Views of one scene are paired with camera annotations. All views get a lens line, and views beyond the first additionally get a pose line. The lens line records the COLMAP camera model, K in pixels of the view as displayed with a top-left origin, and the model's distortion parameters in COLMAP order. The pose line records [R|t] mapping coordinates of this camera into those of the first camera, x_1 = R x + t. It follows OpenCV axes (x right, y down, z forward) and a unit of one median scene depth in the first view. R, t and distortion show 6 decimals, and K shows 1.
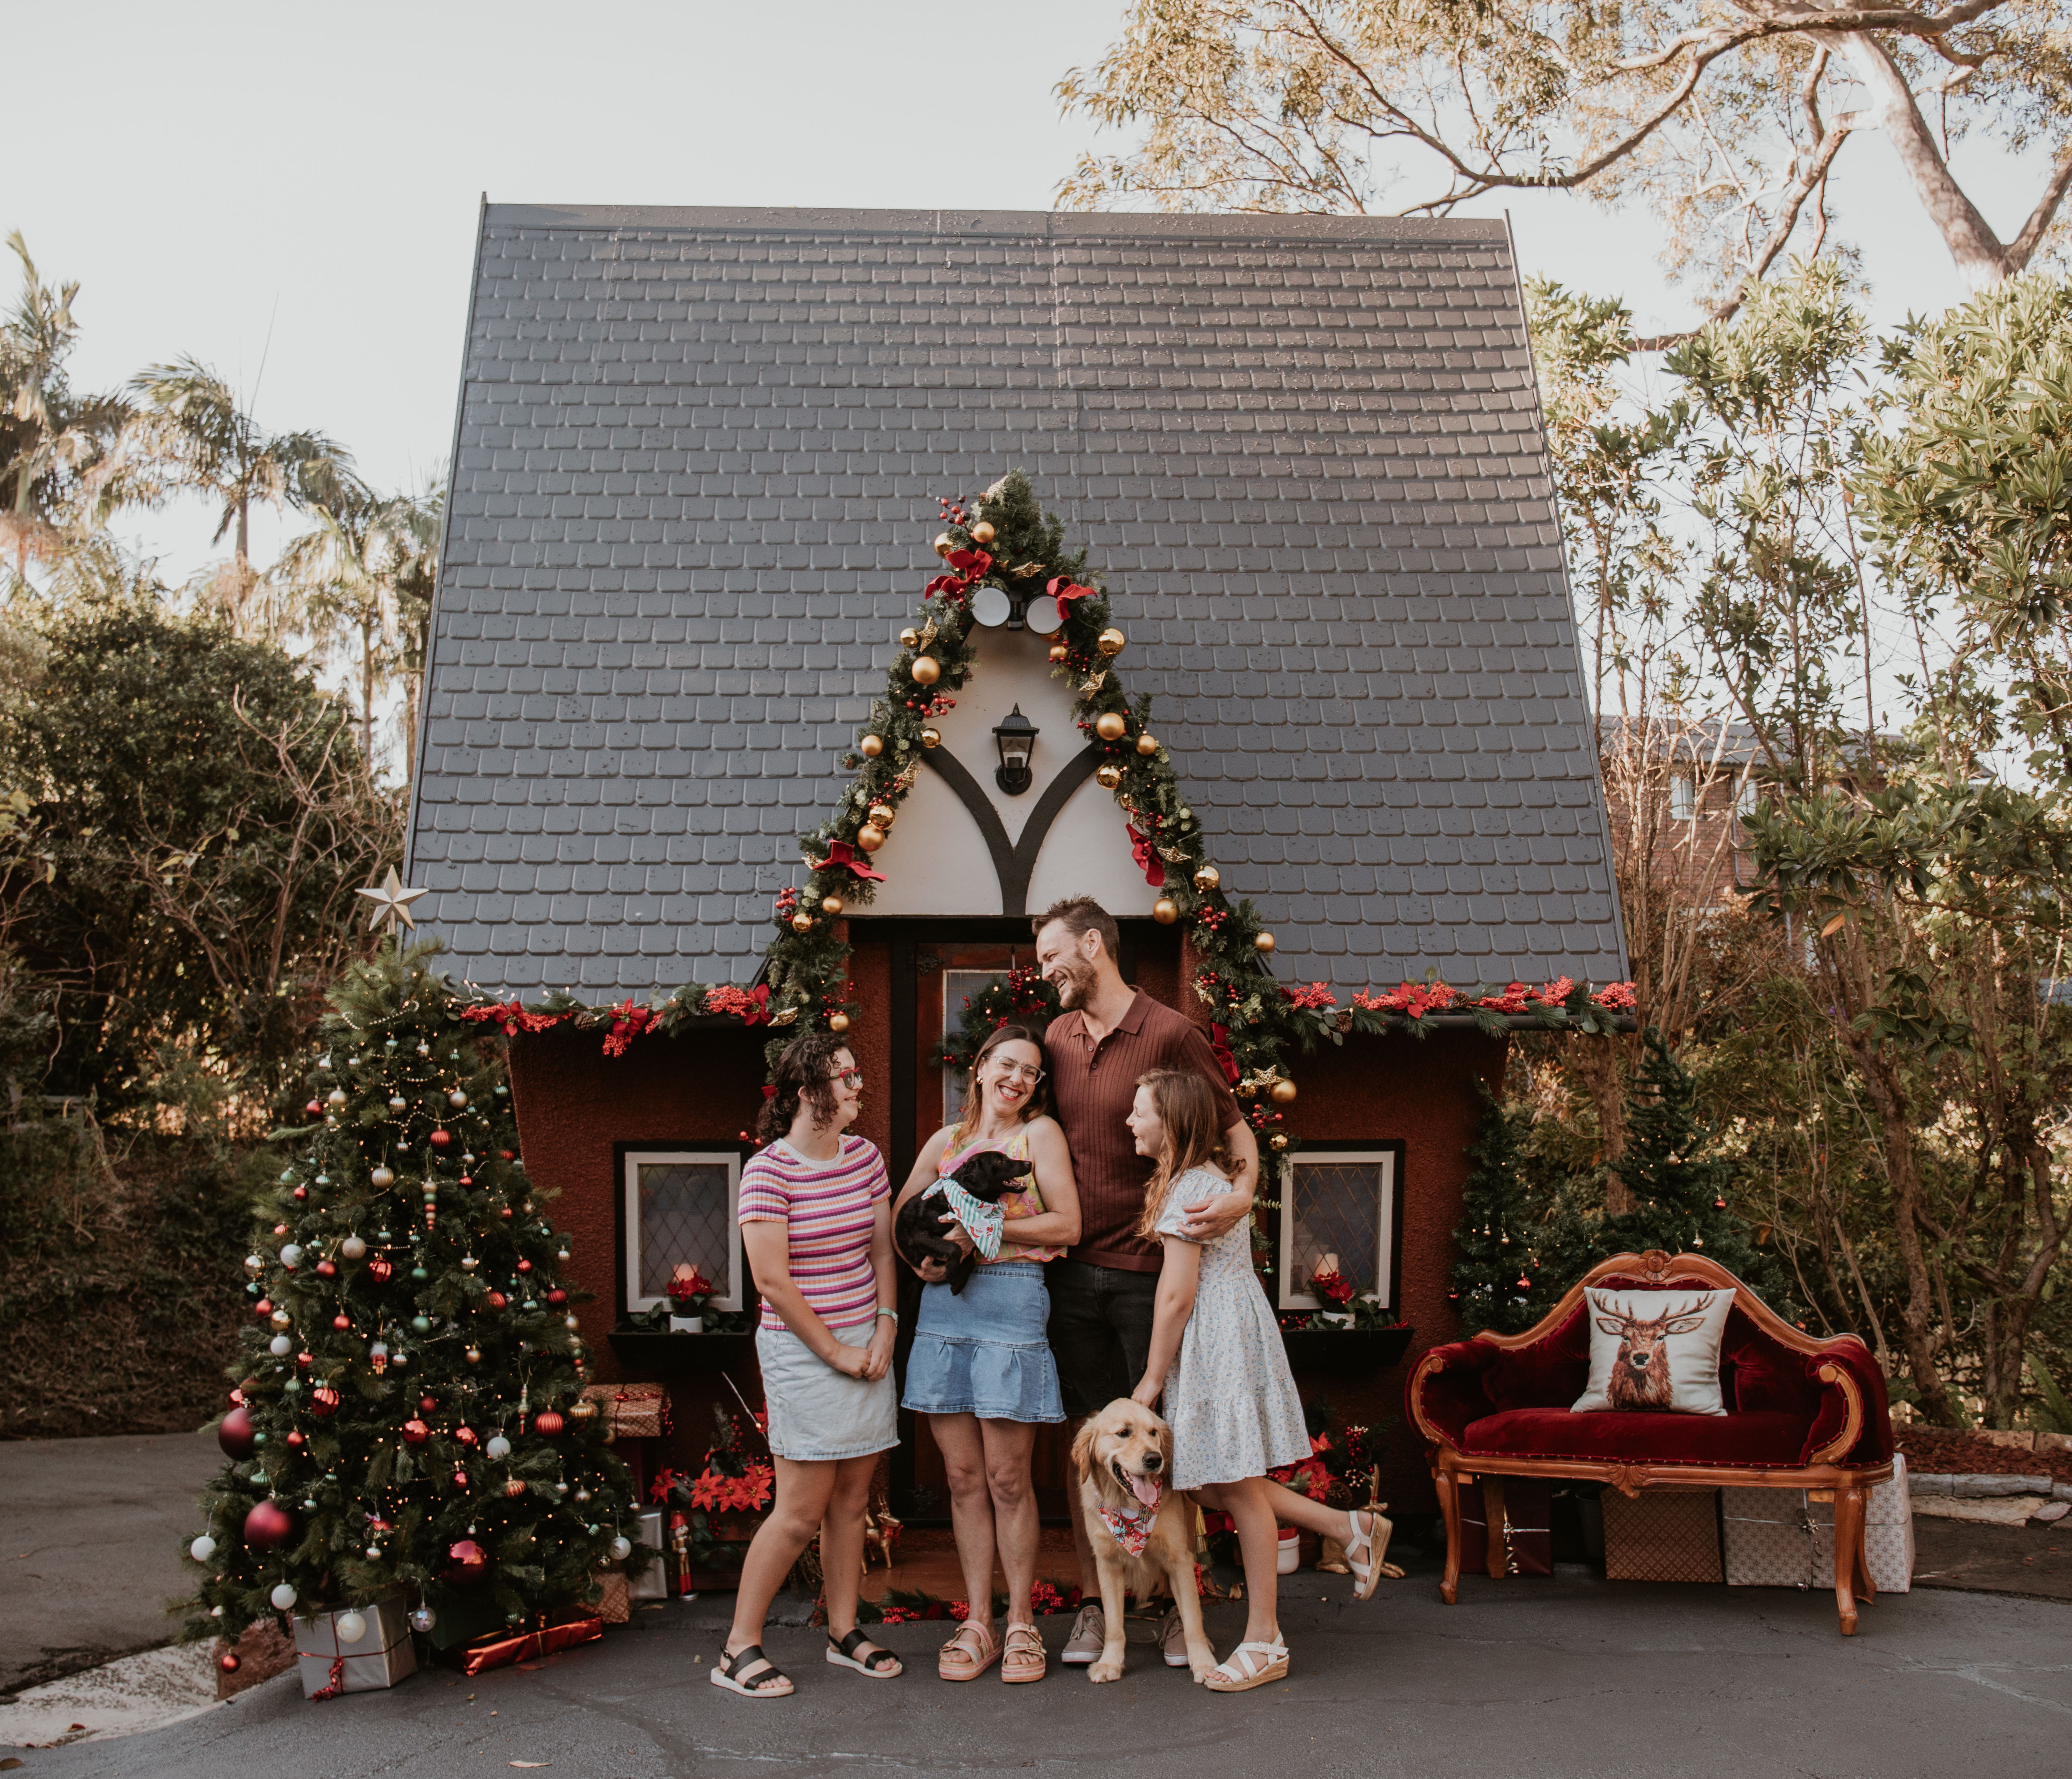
lens RADIAL K [[1989.8, 0, 1036.0], [0, 1989.8, 889.5], [0, 0, 1]] dist [-0.100431, 0.134496]
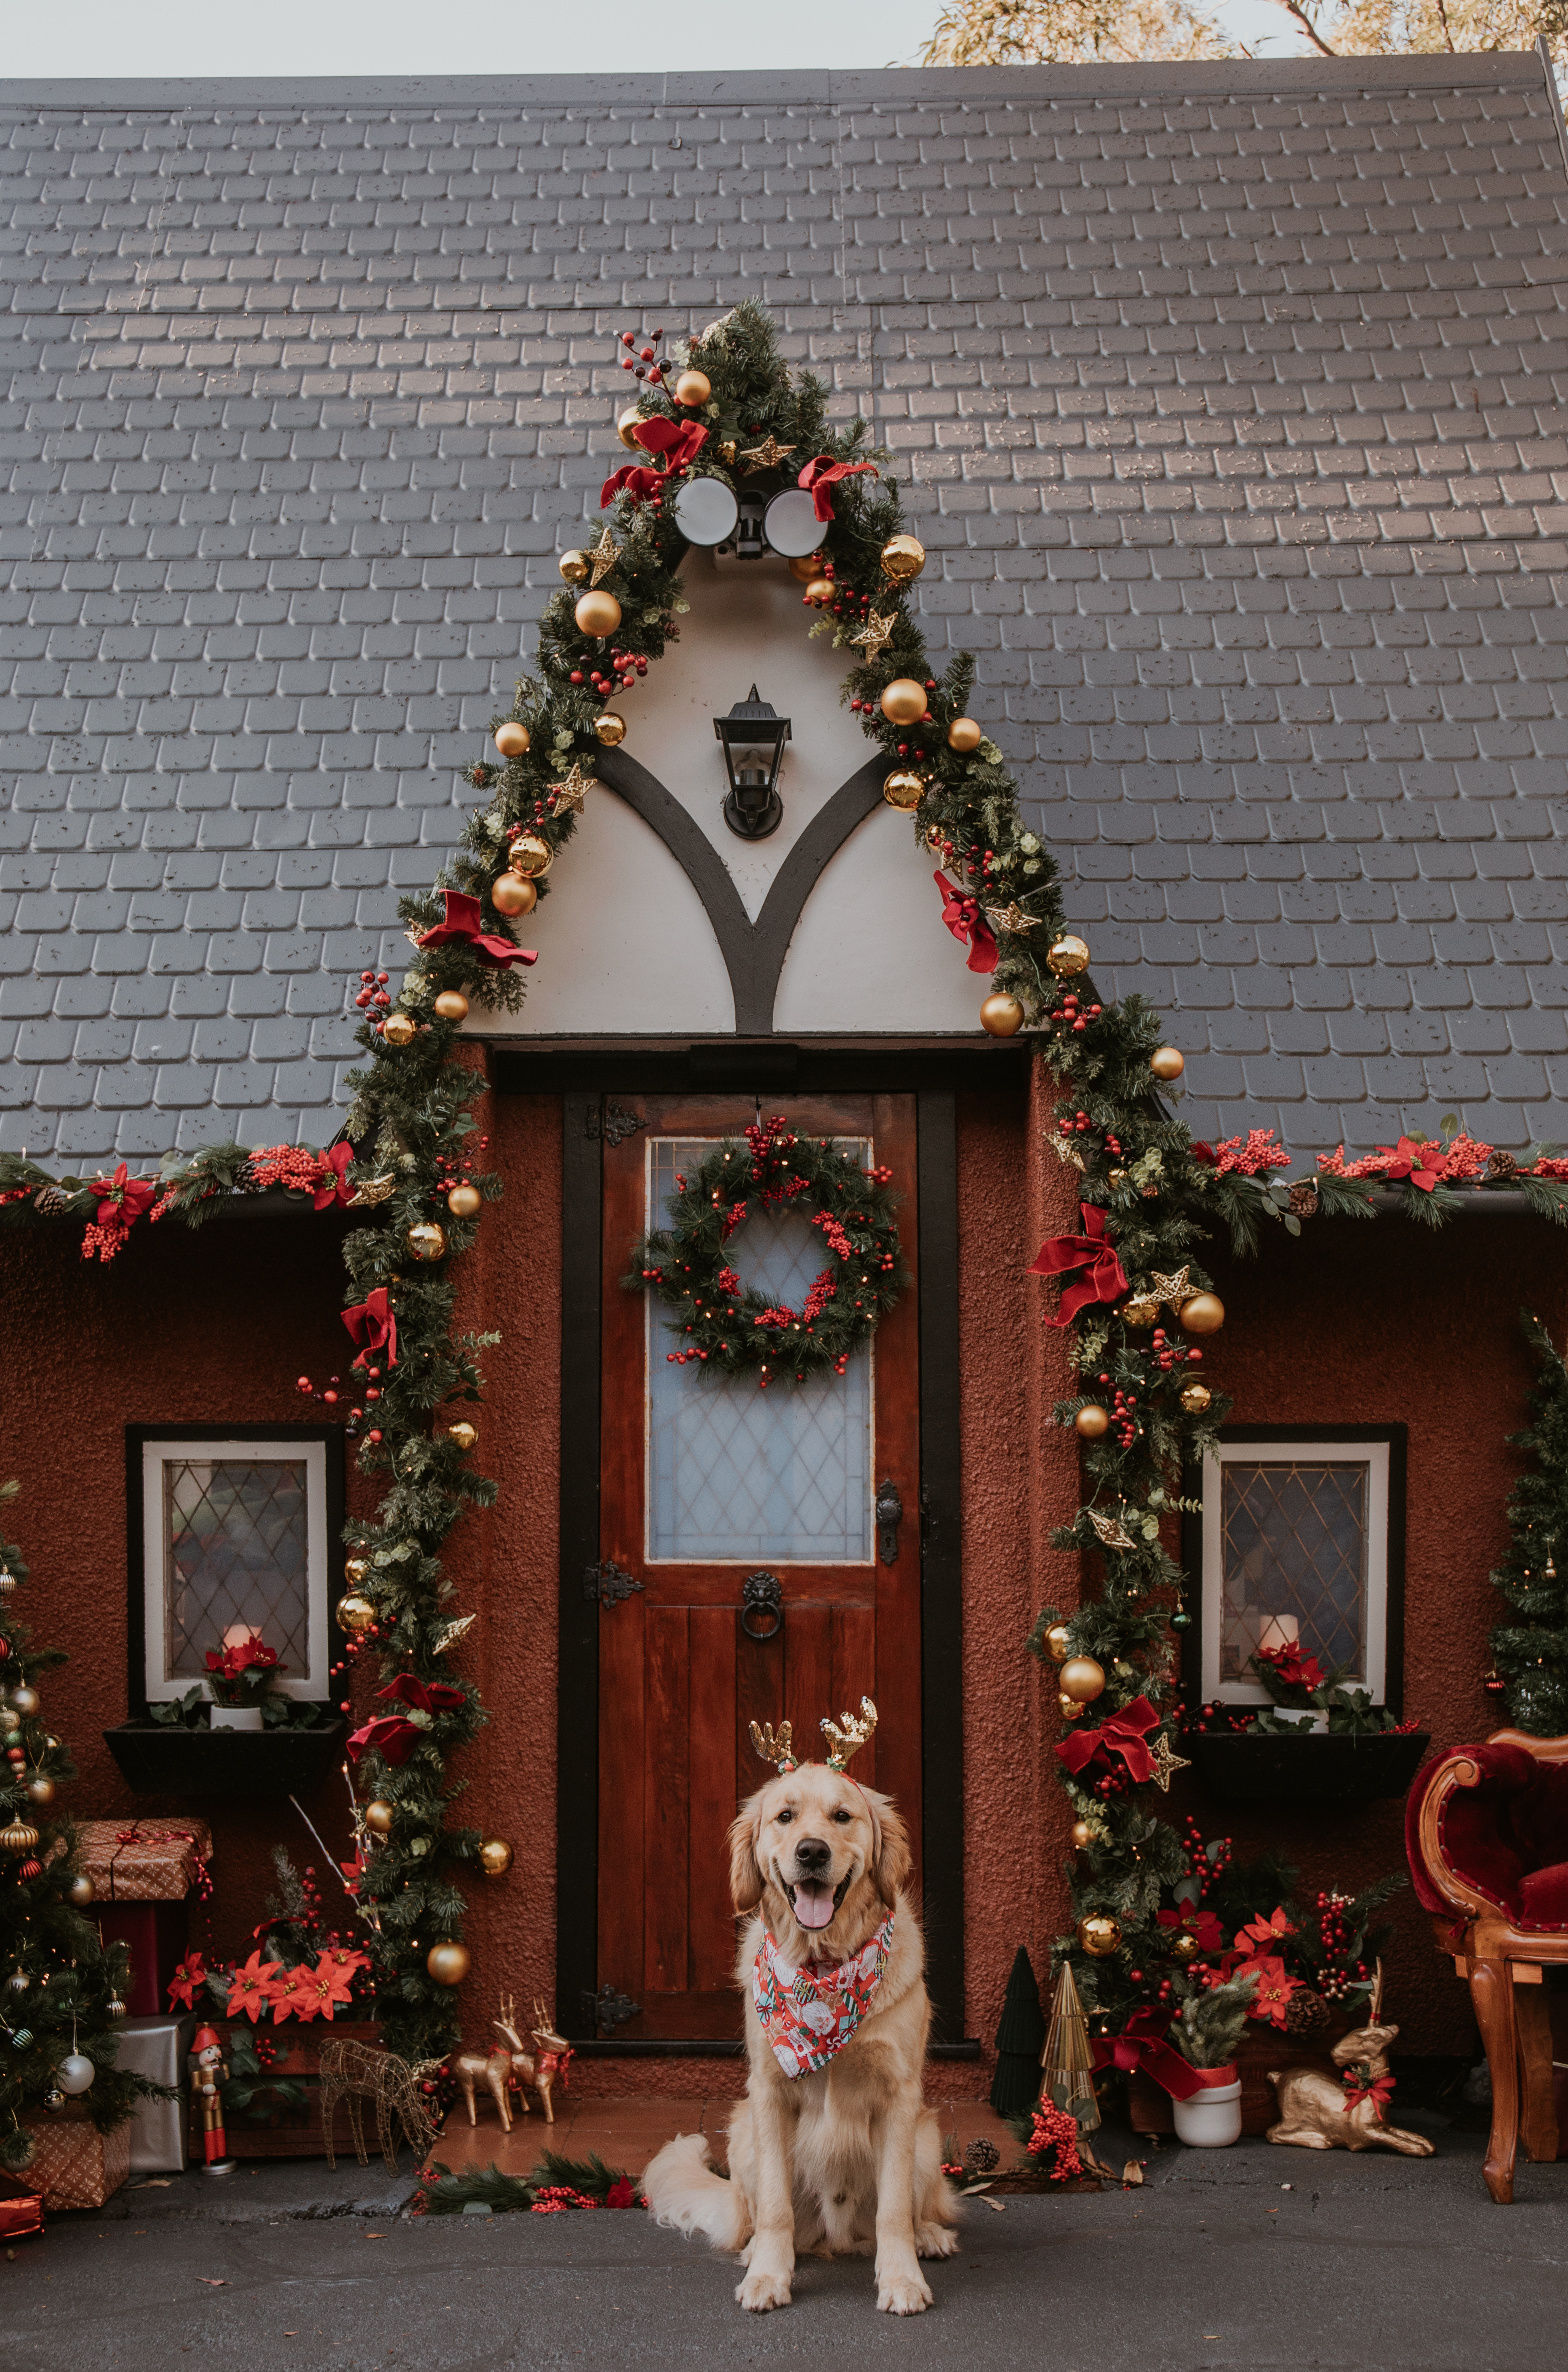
lens RADIAL K [[2411.1, 0, 742.6], [0, 2411.1, 1268.7], [0, 0, 1]] dist [-0.040492, 0.148459]
pose [[0.997729, -0.007569, -0.066936, 0.034855], [0.004667, 0.999046, -0.043416, 0.117762], [0.067200, 0.043005, 0.996812, 0.264838]]
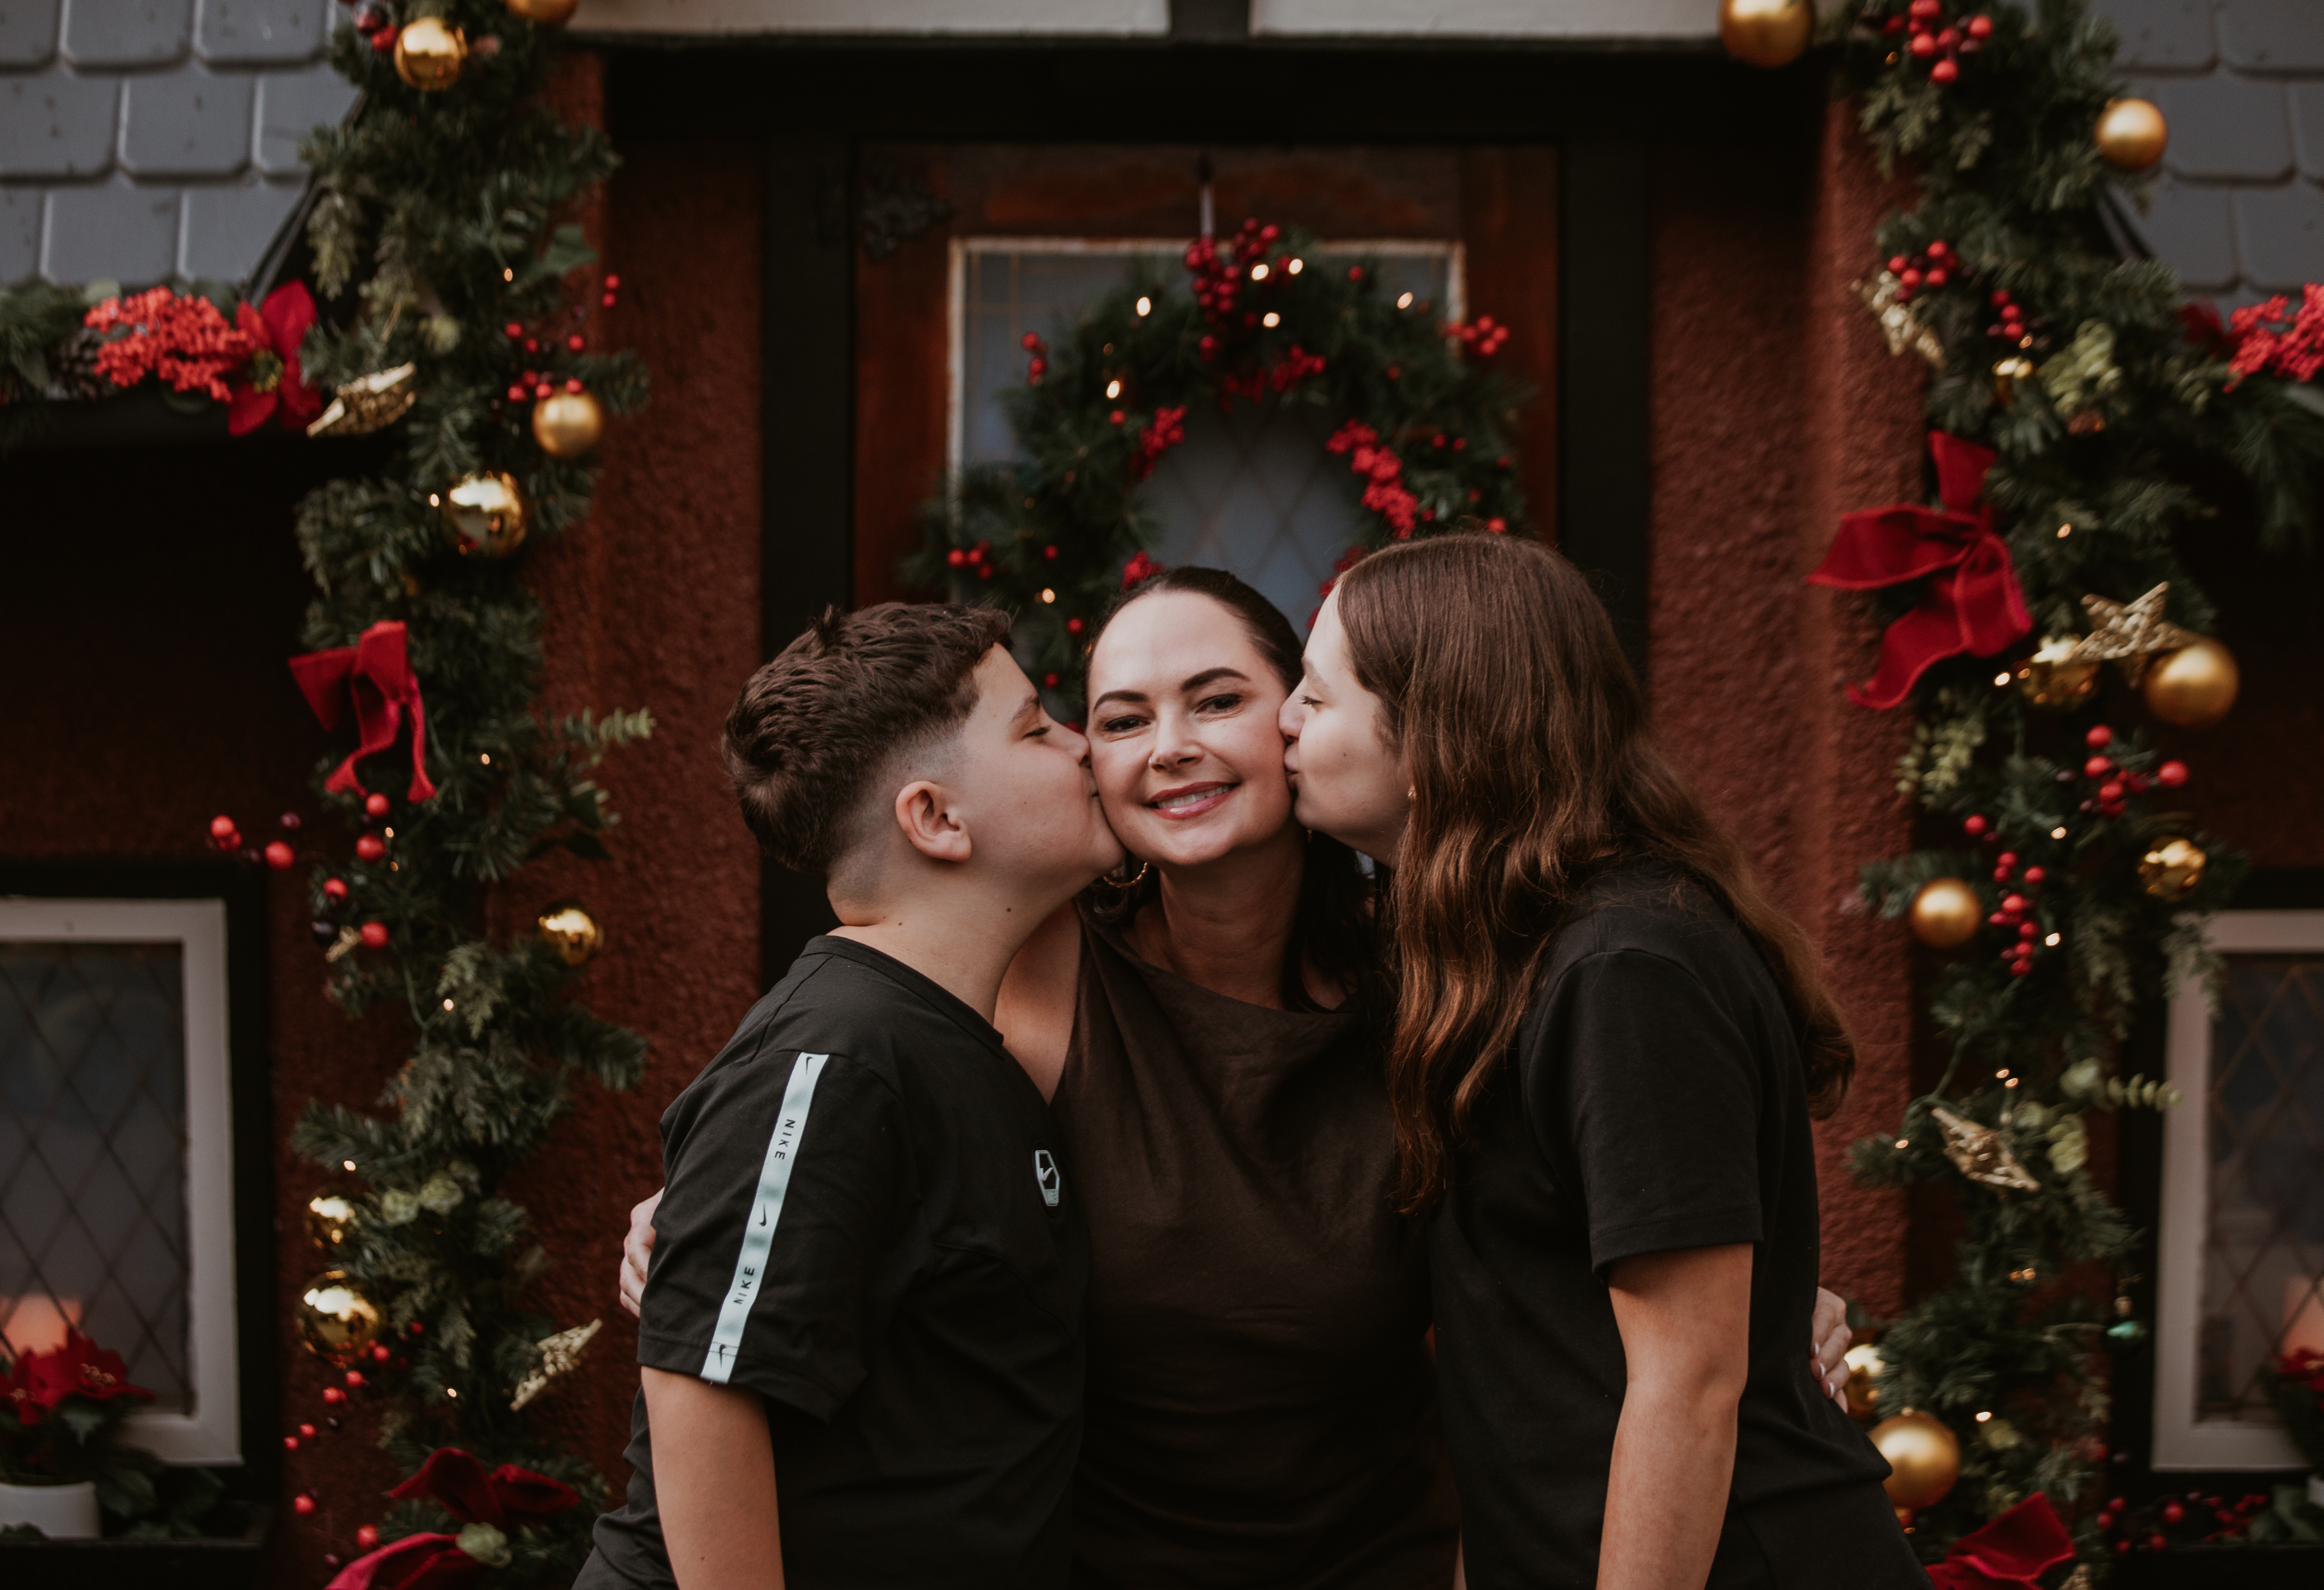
lens RADIAL K [[6371.5, 0, 1087.0], [0, 6371.5, 918.9], [0, 0, 1]] dist [-0.047446, -0.811687]
pose [[0.999520, 0.004988, -0.030579, -0.000397], [-0.001271, 0.992724, 0.120408, 0.028276], [0.030957, -0.120312, 0.992253, 0.120148]]
